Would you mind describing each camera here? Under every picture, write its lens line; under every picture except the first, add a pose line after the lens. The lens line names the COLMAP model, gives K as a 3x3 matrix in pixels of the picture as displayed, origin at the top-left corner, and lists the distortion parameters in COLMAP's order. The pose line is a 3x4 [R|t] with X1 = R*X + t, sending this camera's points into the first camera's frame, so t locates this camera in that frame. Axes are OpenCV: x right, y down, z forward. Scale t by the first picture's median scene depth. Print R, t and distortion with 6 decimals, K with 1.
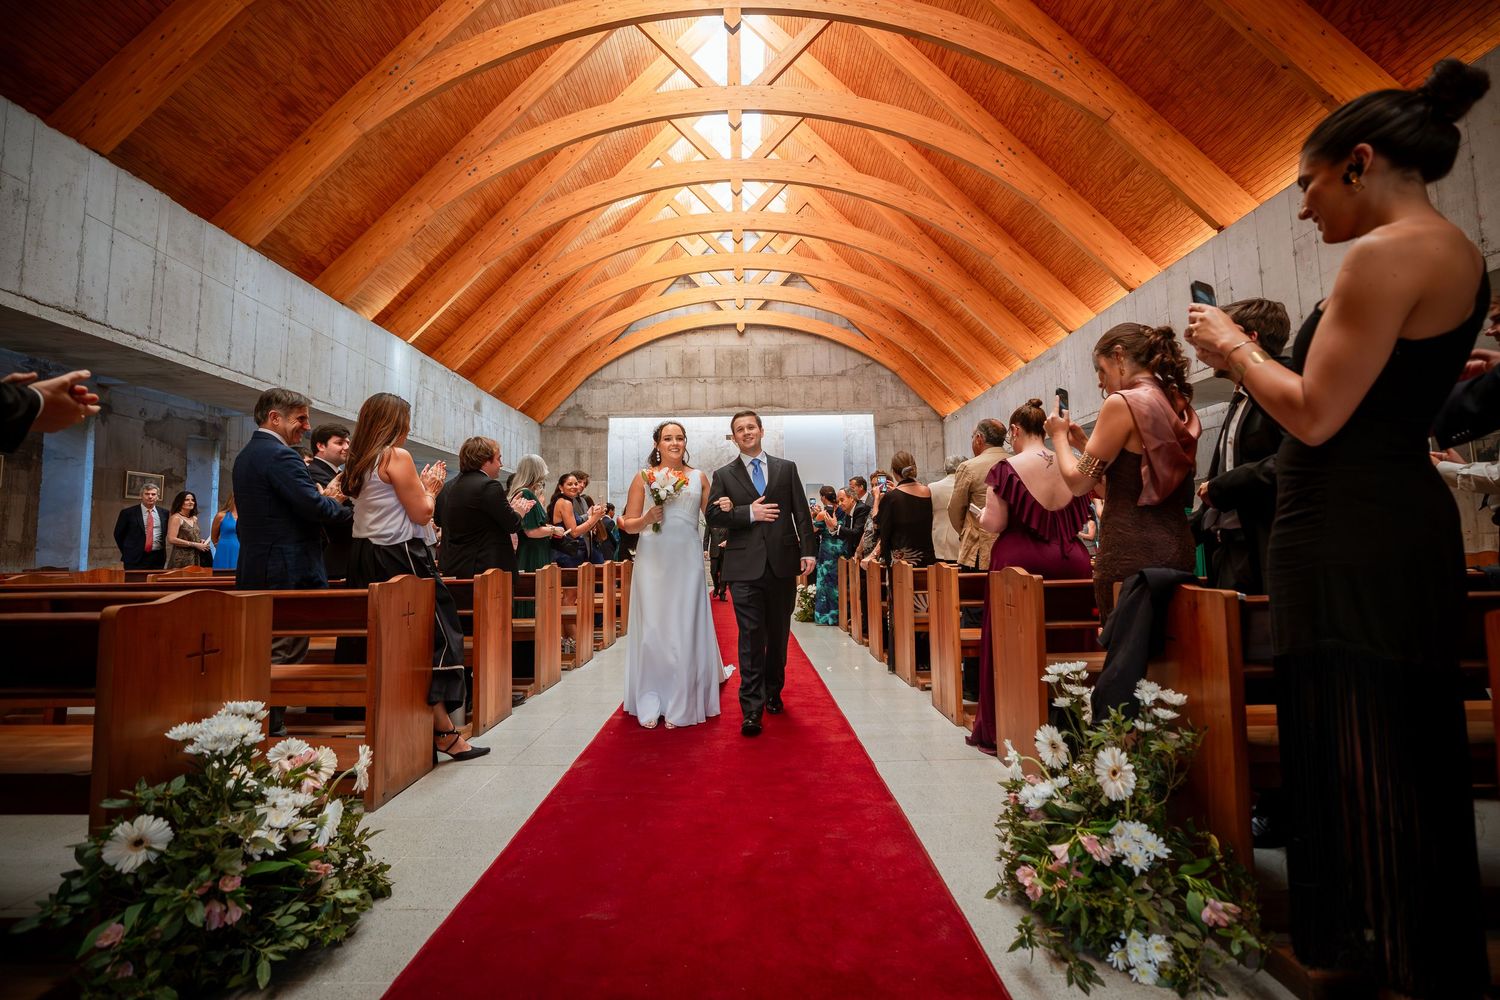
lens RADIAL K [[685.9, 0, 746.3], [0, 685.9, 495.3], [0, 0, 1]] dist [-0.046017, 0.014627]
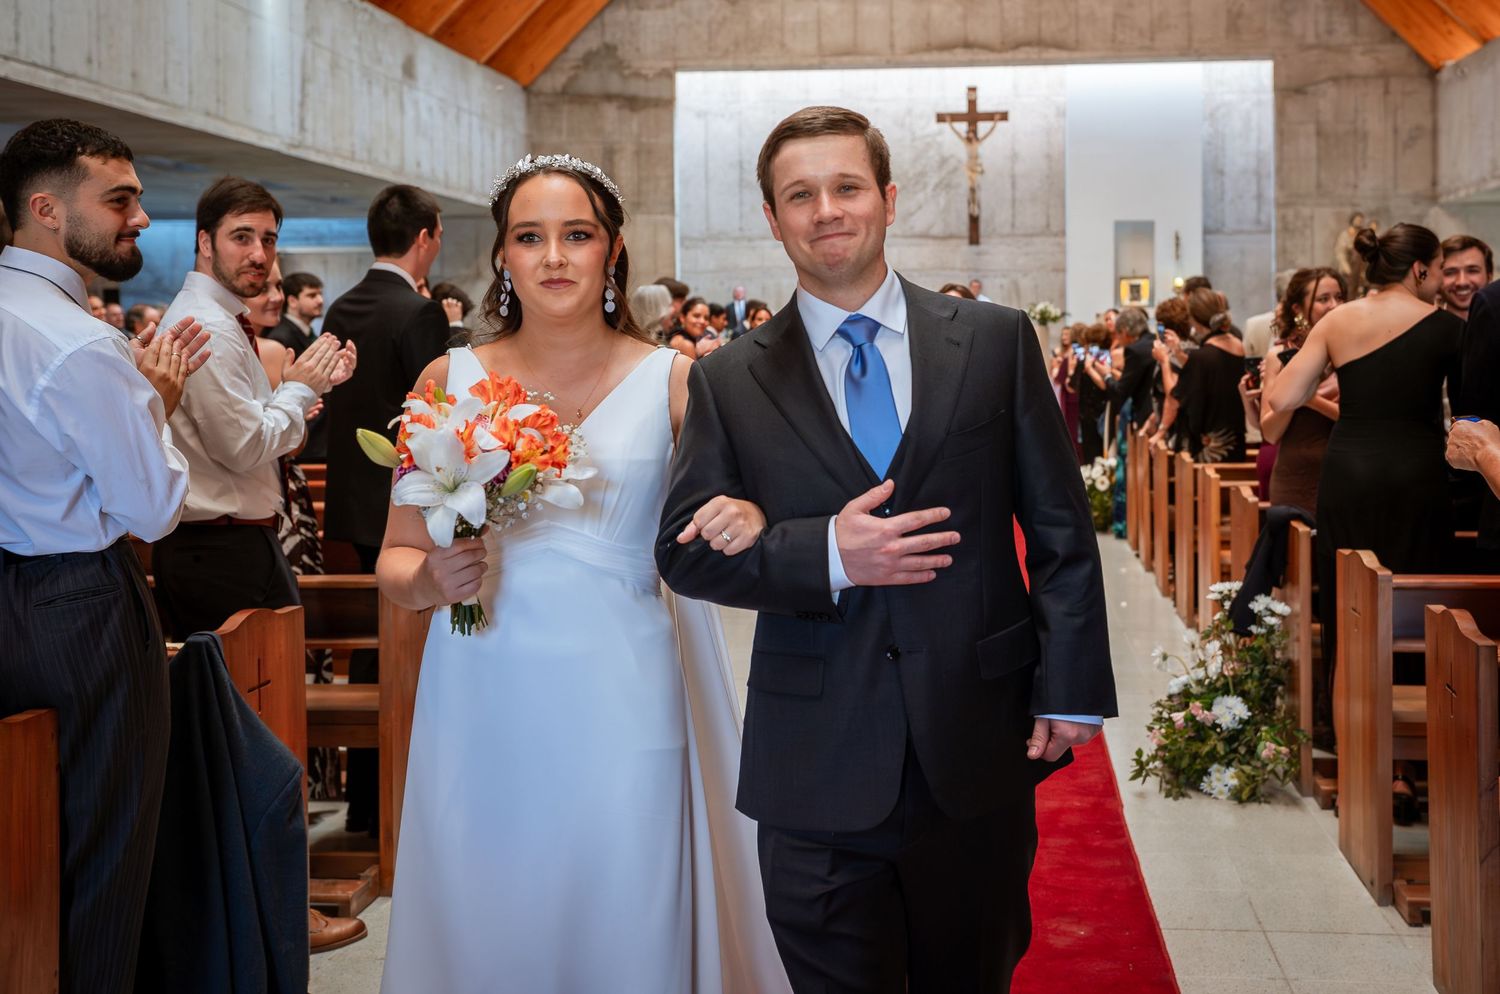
lens RADIAL K [[1736.3, 0, 852.1], [0, 1736.3, 384.5], [0, 0, 1]] dist [0.023173, 0.005855]
pose [[0.997000, 0.009223, -0.076854, 0.004848], [-0.001110, 0.994478, 0.104935, -0.030423], [0.077398, -0.104535, 0.991505, -0.149000]]
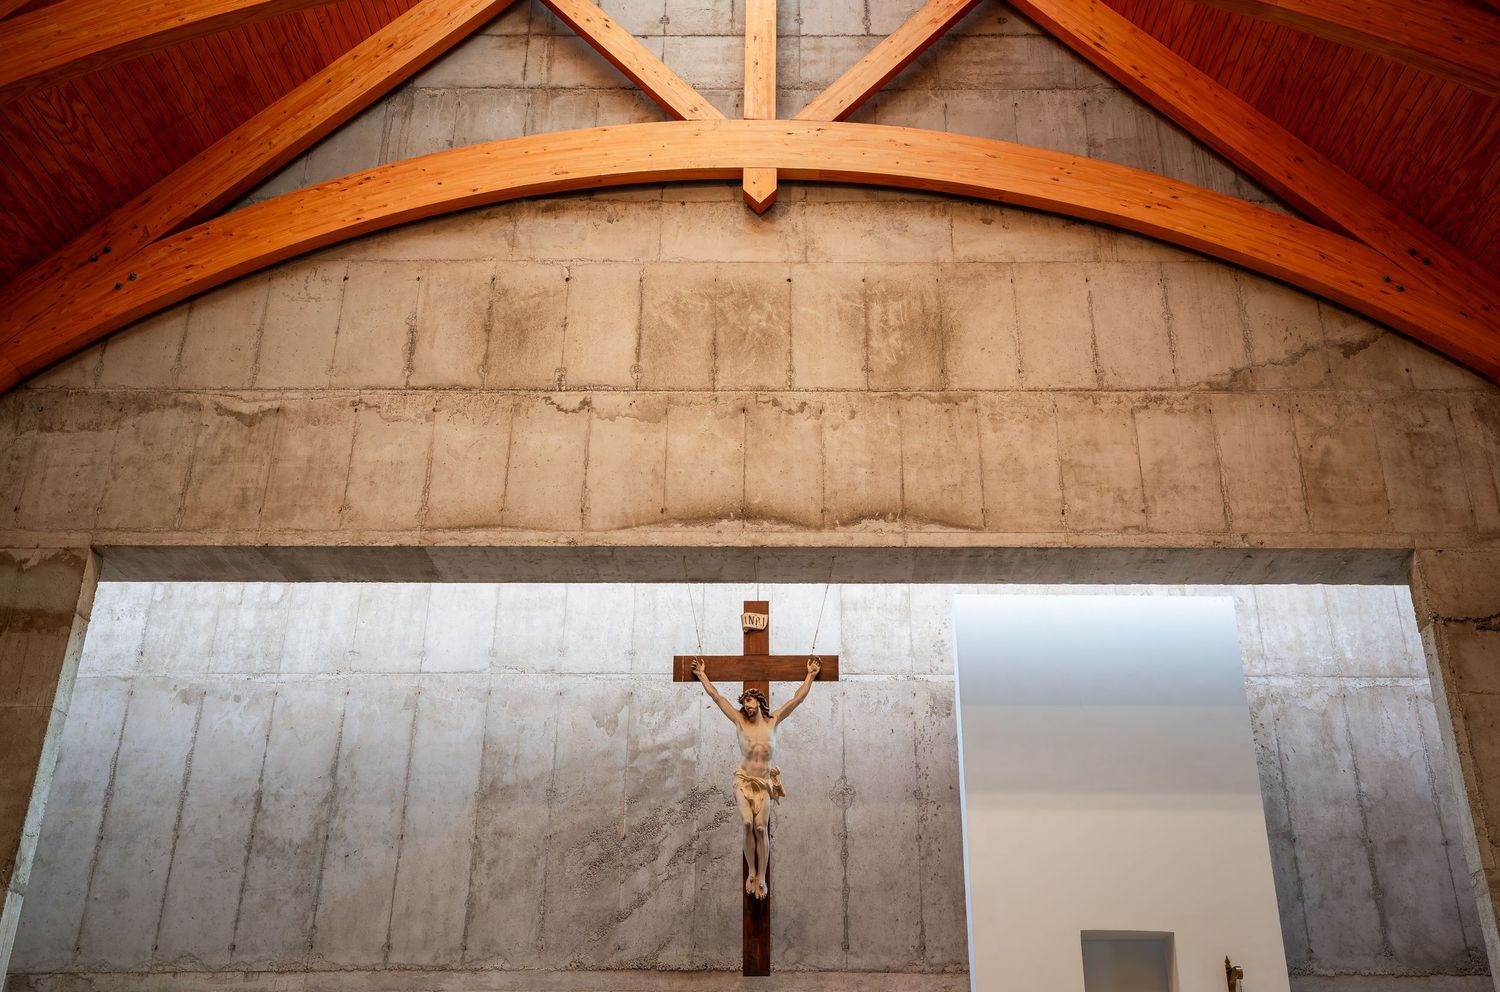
lens RADIAL K [[1481.0, 0, 776.9], [0, 1481.0, 460.9], [0, 0, 1]] dist [0.033776, 0.028295]
pose [[0.999824, 0.015128, -0.011114, 0.004122], [-0.018155, 0.929747, -0.367752, 0.016648], [0.004770, 0.367889, 0.929857, 0.584051]]
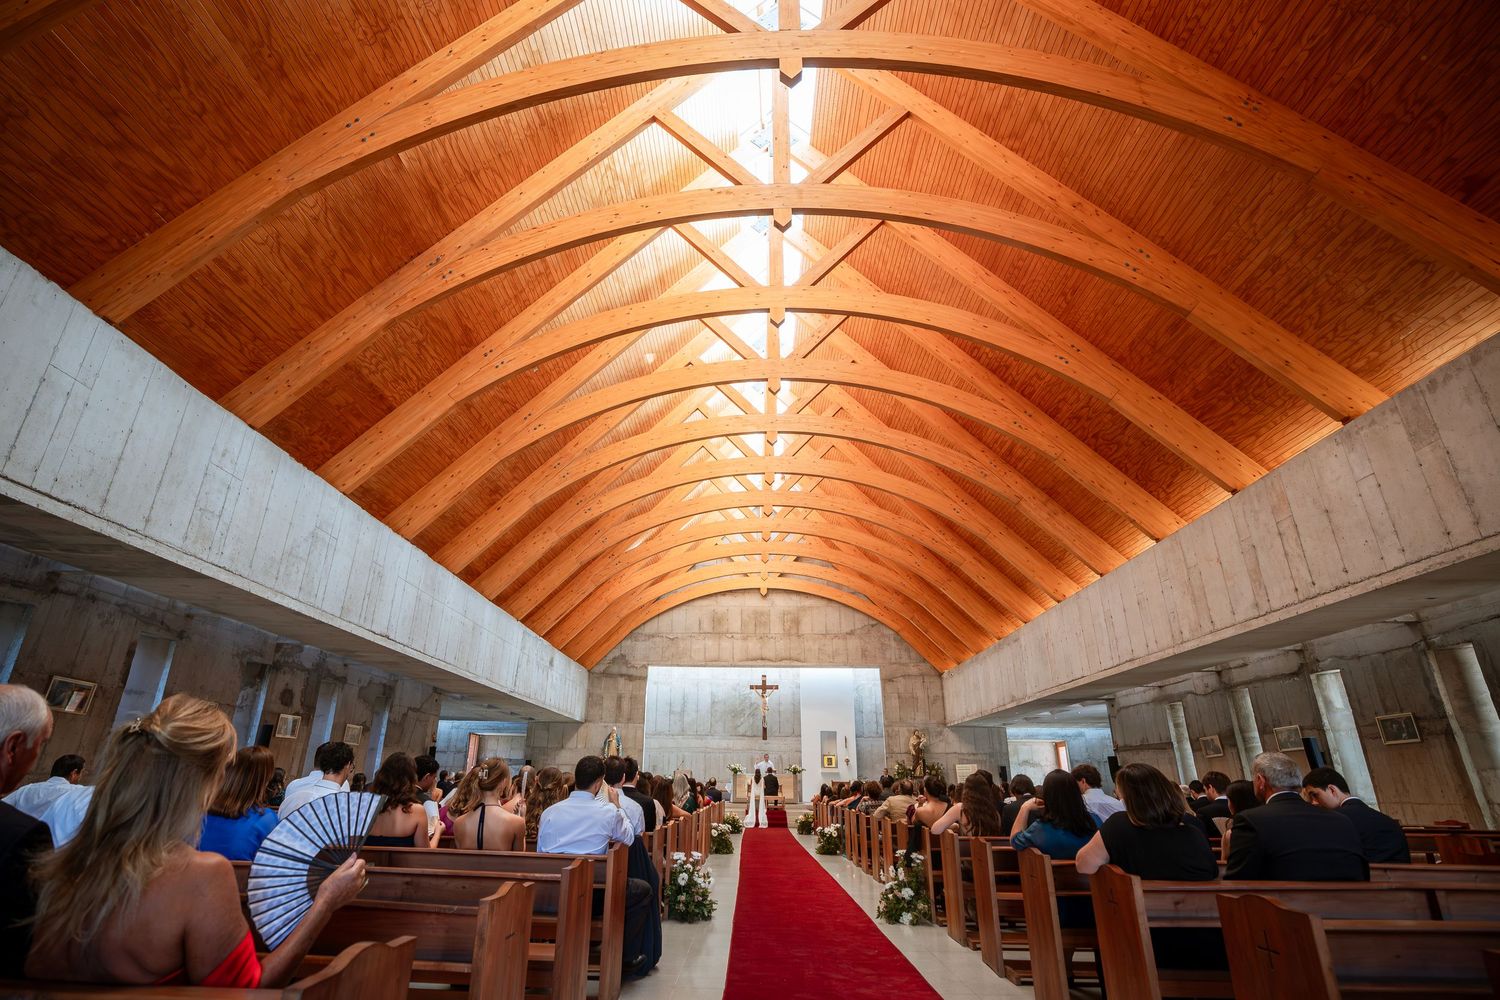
lens RADIAL K [[721.5, 0, 724.8], [0, 721.5, 490.8], [0, 0, 1]] dist [-0.051925, 0.016134]
pose [[0.998943, 0.013977, -0.043787, -0.023461], [-0.026735, 0.951606, -0.306155, -0.028582], [0.037389, 0.307002, 0.950974, -0.238216]]
